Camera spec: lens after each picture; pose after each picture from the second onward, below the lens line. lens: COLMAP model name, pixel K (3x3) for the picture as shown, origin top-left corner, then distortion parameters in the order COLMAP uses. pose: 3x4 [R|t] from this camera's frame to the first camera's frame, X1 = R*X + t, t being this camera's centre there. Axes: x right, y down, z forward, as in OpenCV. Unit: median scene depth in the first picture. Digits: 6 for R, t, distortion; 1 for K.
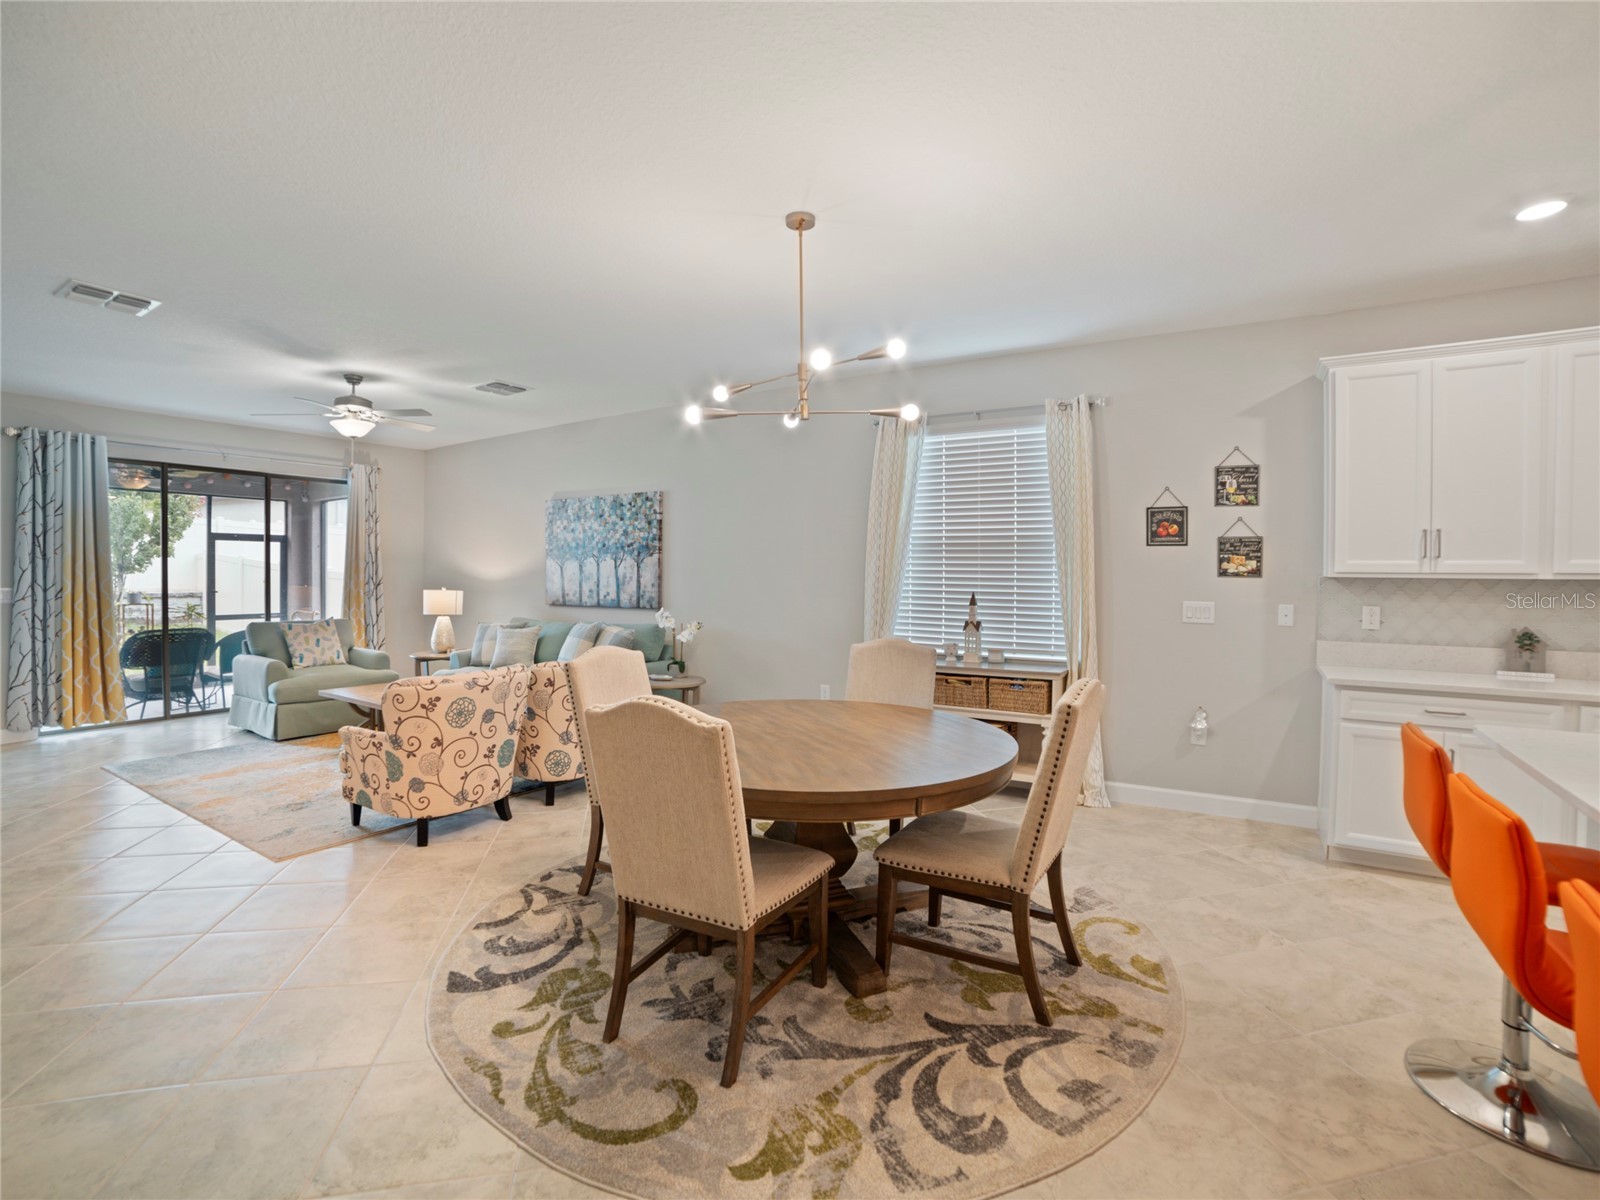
lens RADIAL K [[736.6, 0, 804.2], [0, 736.6, 588.7], [0, 0, 1]] dist [-0.114019, 0.039641]
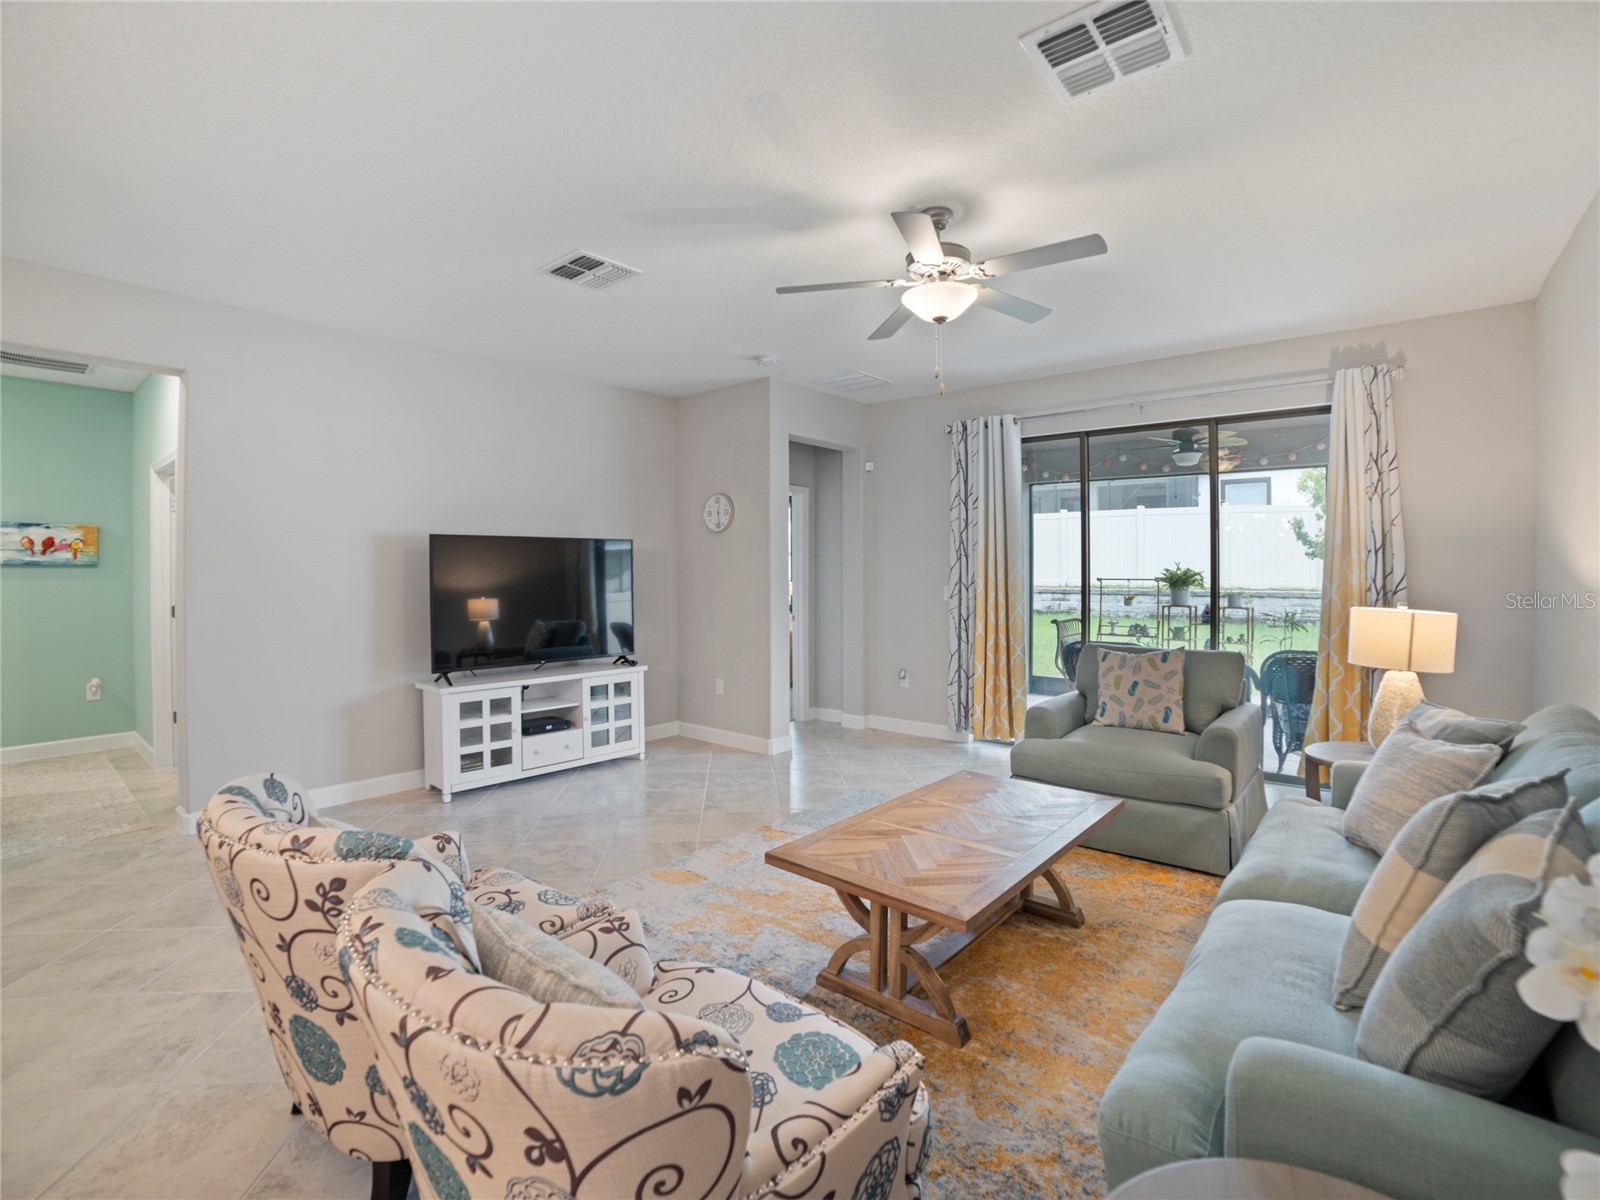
lens RADIAL K [[736.6, 0, 804.2], [0, 736.6, 588.7], [0, 0, 1]] dist [-0.114019, 0.039641]
pose [[-0.118943, 0.020148, -0.992697, -0.061639], [-0.014770, 0.999648, 0.022059, -0.016308], [0.992791, 0.017285, -0.118604, 0.794178]]
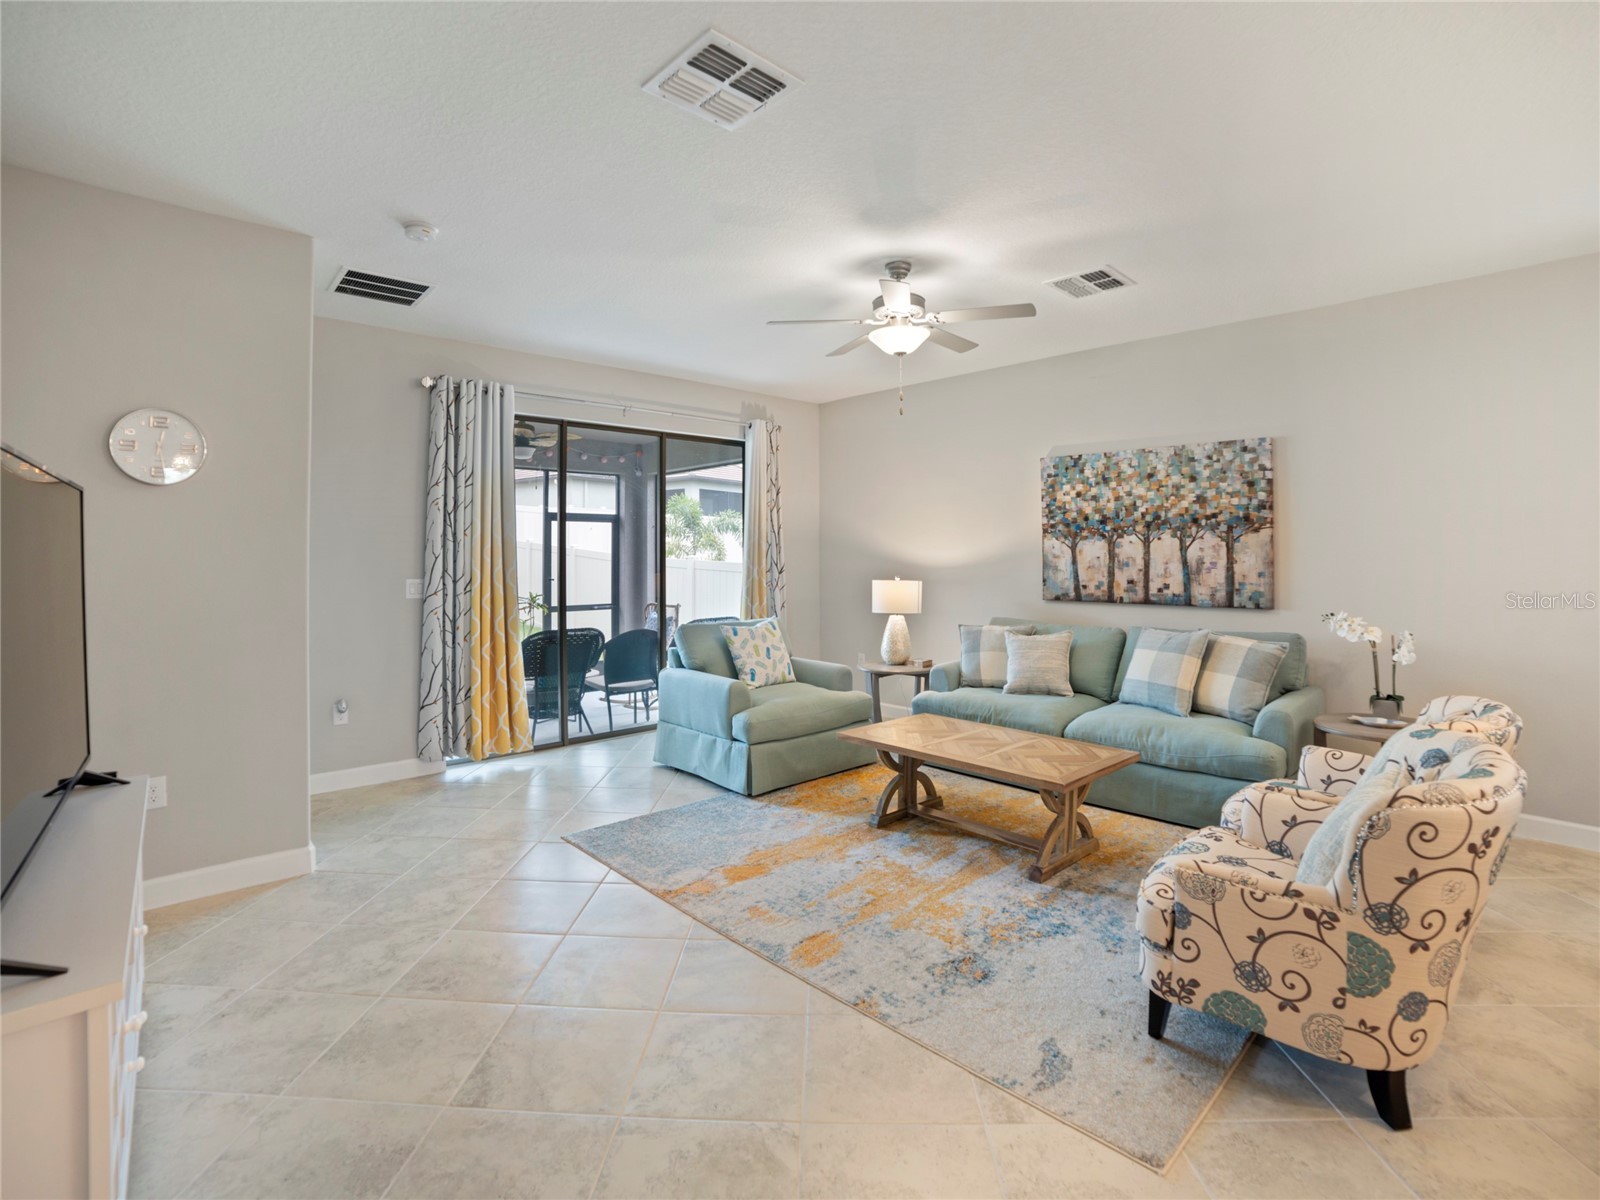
lens RADIAL K [[750.5, 0, 806.5], [0, 750.5, 549.0], [0, 0, 1]] dist [-0.118318, 0.041539]
pose [[0.970459, -0.007561, -0.241146, -0.462848], [0.001151, 0.999643, -0.026711, -0.011275], [0.241262, 0.025645, 0.970121, 0.246454]]
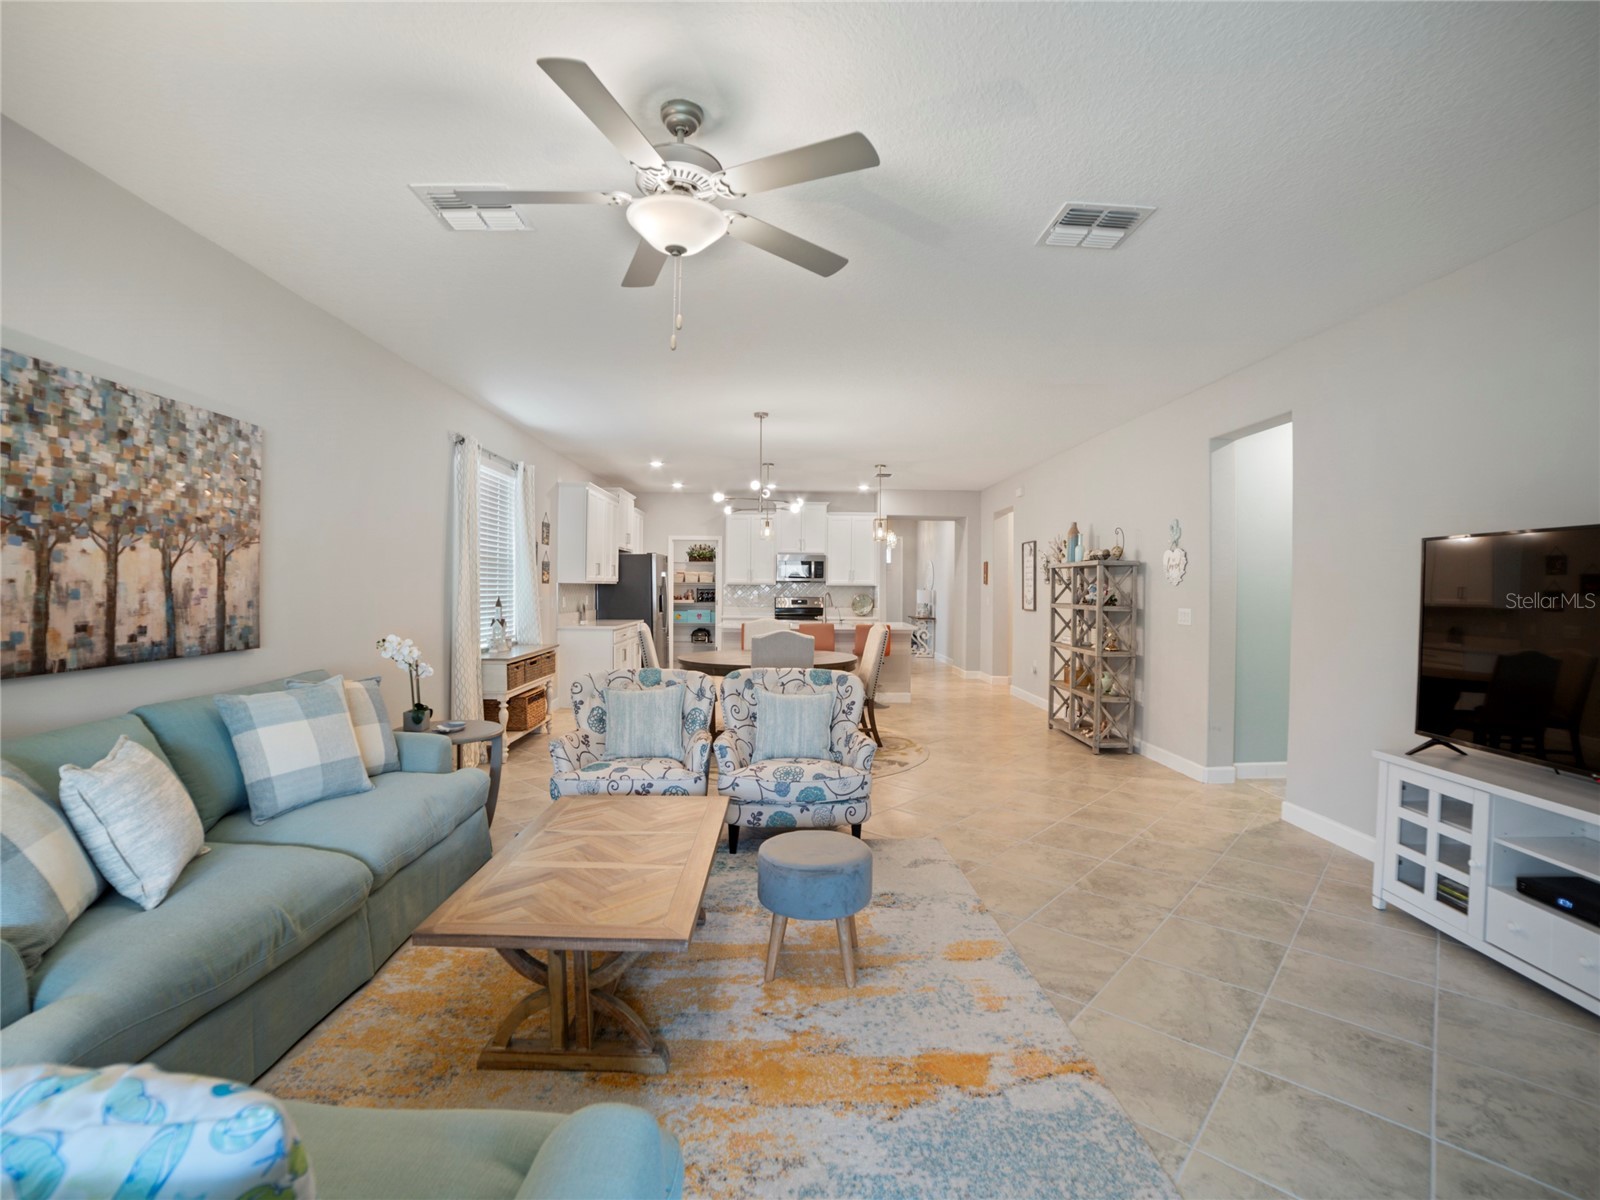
lens RADIAL K [[736.6, 0, 804.2], [0, 736.6, 588.7], [0, 0, 1]] dist [-0.114019, 0.039641]
pose [[-0.563759, -0.015213, 0.825799, -0.849302], [0.003634, 0.999775, 0.020899, -0.024819], [-0.825932, 0.014783, -0.563577, 0.967927]]
